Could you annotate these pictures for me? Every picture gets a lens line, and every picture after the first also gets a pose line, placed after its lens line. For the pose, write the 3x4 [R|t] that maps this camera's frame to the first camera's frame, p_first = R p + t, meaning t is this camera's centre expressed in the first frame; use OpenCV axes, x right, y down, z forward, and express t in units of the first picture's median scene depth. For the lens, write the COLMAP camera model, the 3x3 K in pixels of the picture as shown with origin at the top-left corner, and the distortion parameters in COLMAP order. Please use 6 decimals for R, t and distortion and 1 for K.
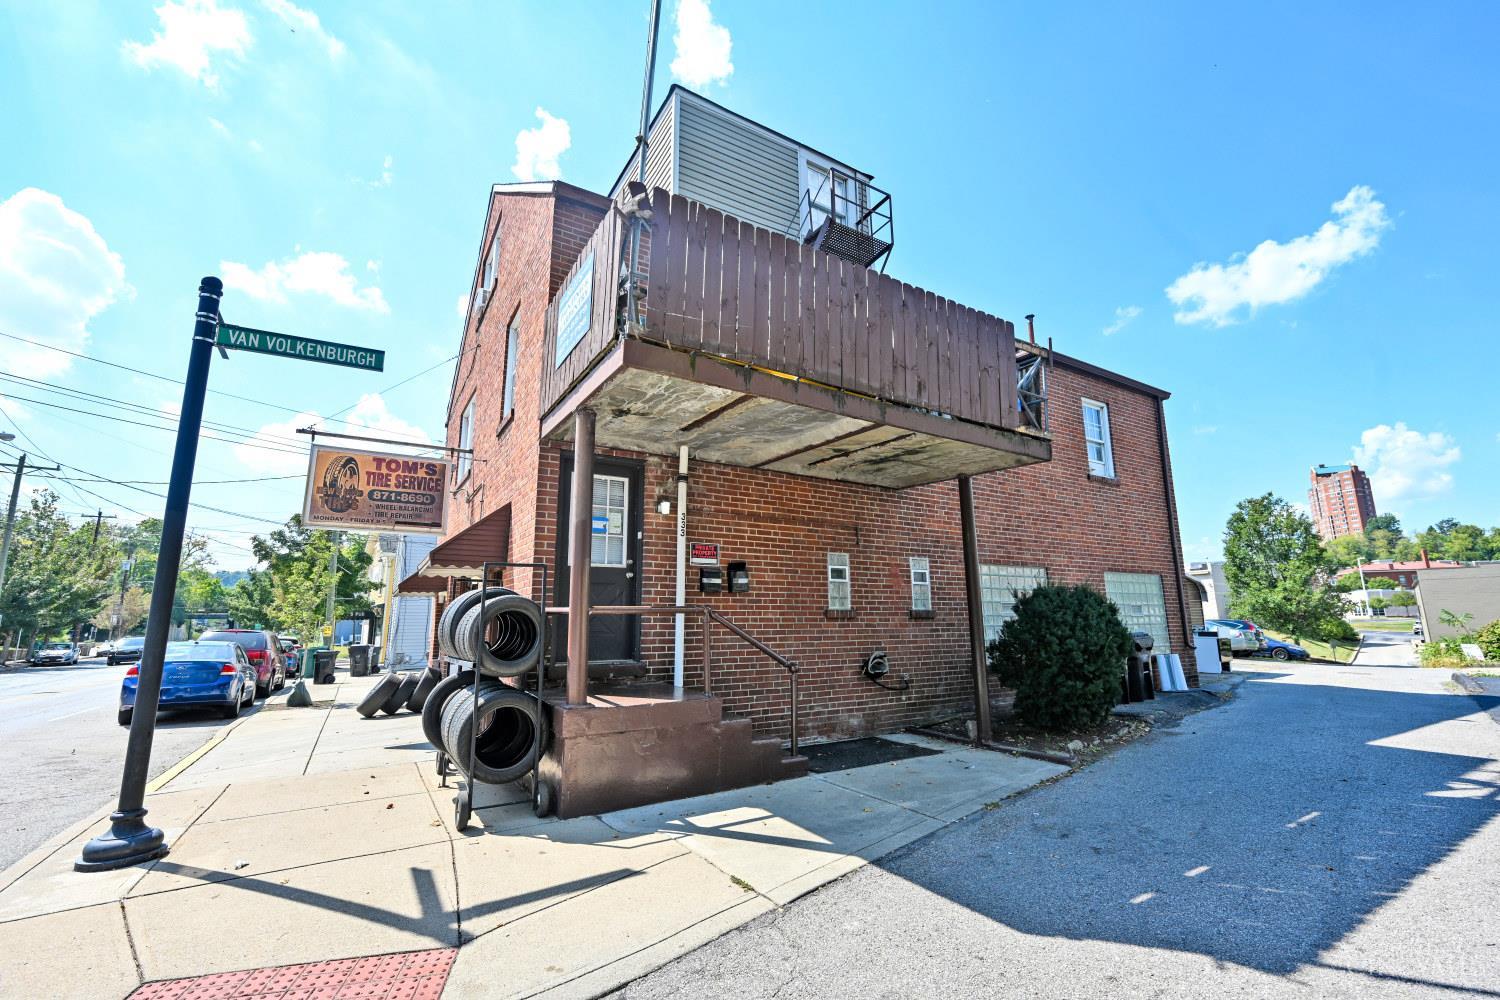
lens RADIAL K [[632.6, 0, 752.6], [0, 632.6, 500.4], [0, 0, 1]] dist [-0.002281, -0.000312]
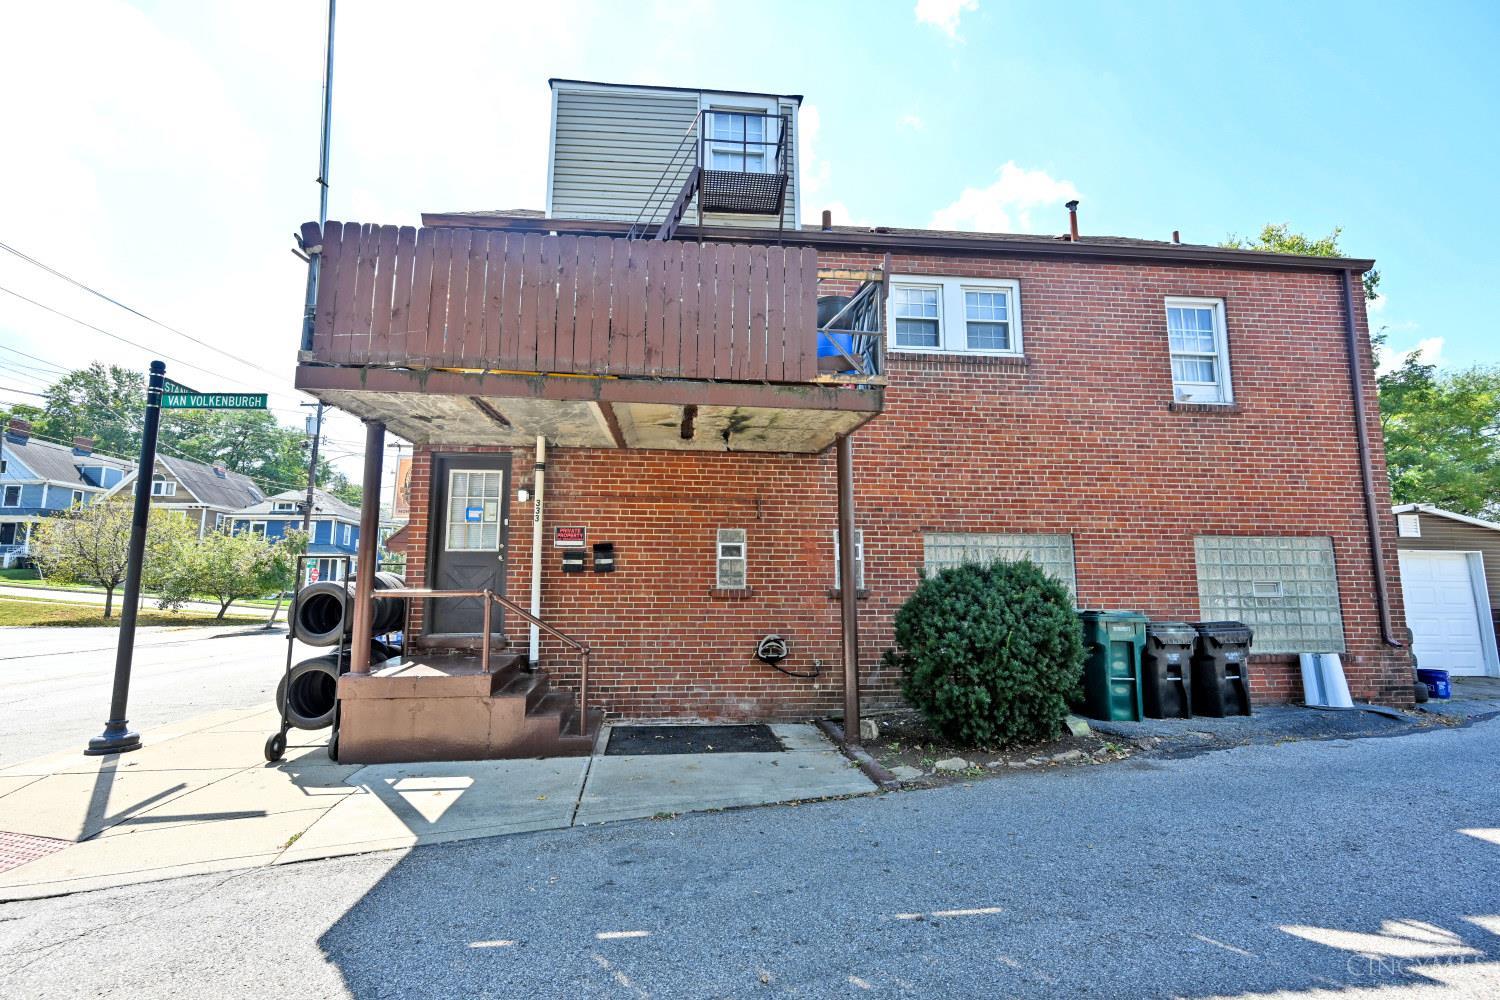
lens RADIAL K [[626.3, 0, 743.3], [0, 626.3, 501.0], [0, 0, 1]] dist [-0.001711, -0.000099]
pose [[0.893021, -0.047369, -0.447515, 0.629957], [0.076168, 0.996007, 0.046569, -0.000526], [0.443523, -0.075673, 0.893063, 0.196783]]
